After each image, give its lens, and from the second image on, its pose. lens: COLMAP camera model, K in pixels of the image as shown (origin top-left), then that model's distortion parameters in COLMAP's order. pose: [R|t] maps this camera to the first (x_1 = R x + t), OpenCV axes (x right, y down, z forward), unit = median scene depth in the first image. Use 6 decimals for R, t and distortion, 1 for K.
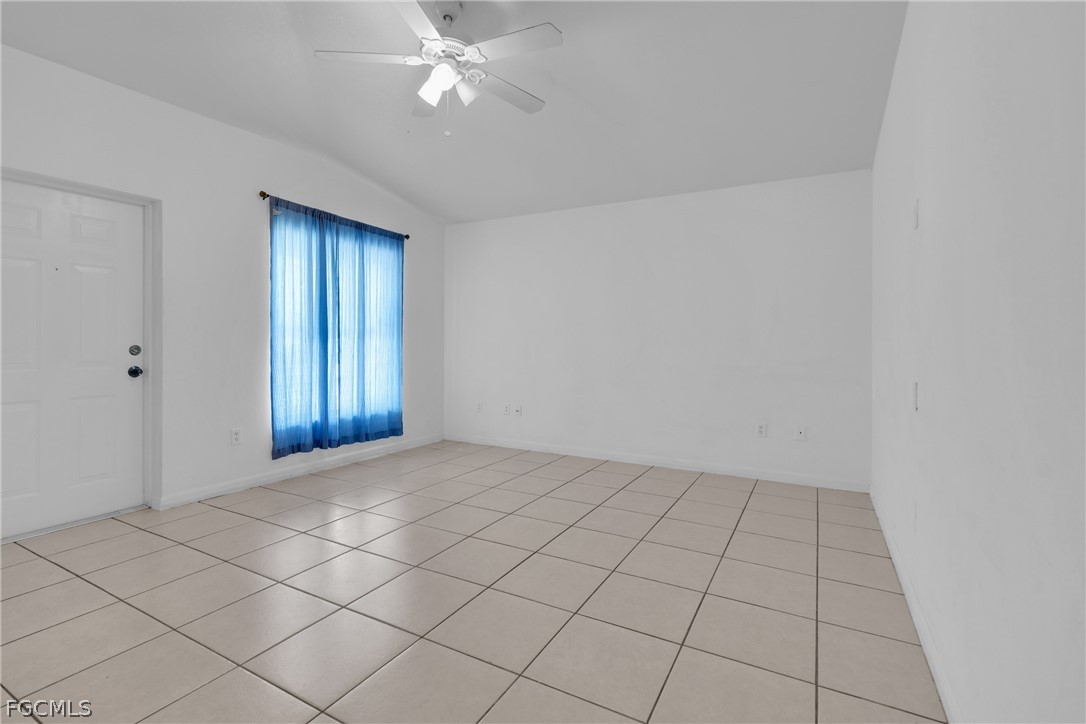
lens RADIAL K [[499.5, 0, 537.8], [0, 499.5, 344.6], [0, 0, 1]] dist [-0.001672, 0.000308]
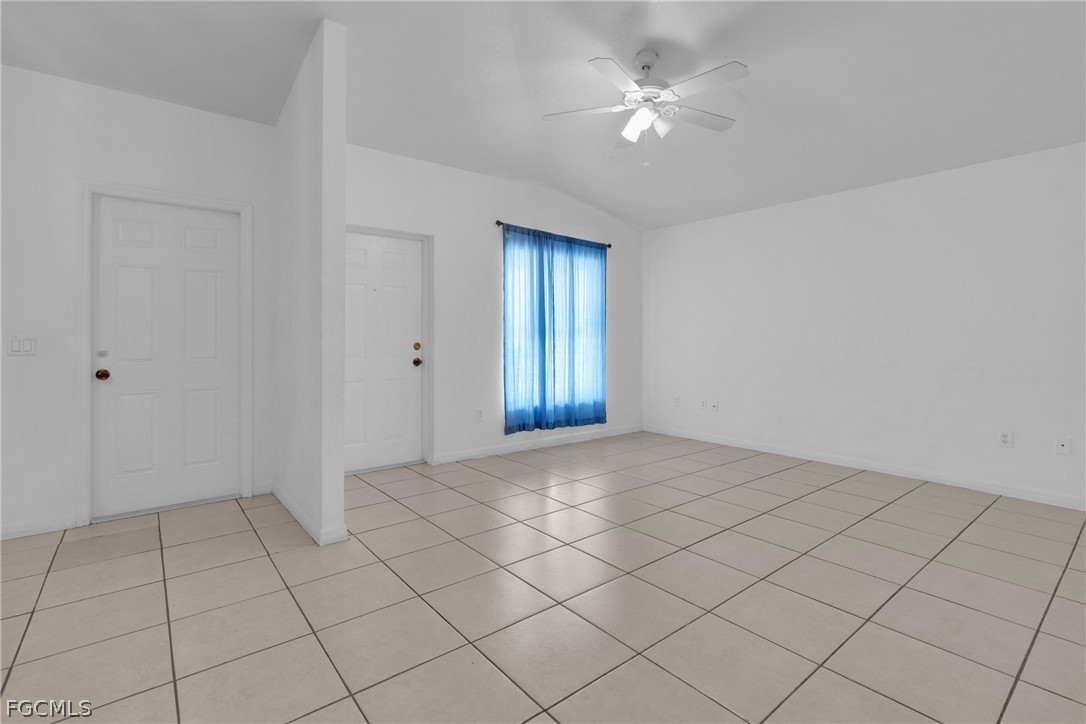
lens RADIAL K [[499.5, 0, 544.3], [0, 499.5, 333.6], [0, 0, 1]] dist [-0.001672, 0.000308]
pose [[0.929501, -0.007034, -0.368753, 0.020364], [0.000362, 0.999835, -0.018158, 0.001155], [0.368820, 0.016744, 0.929350, -0.128803]]
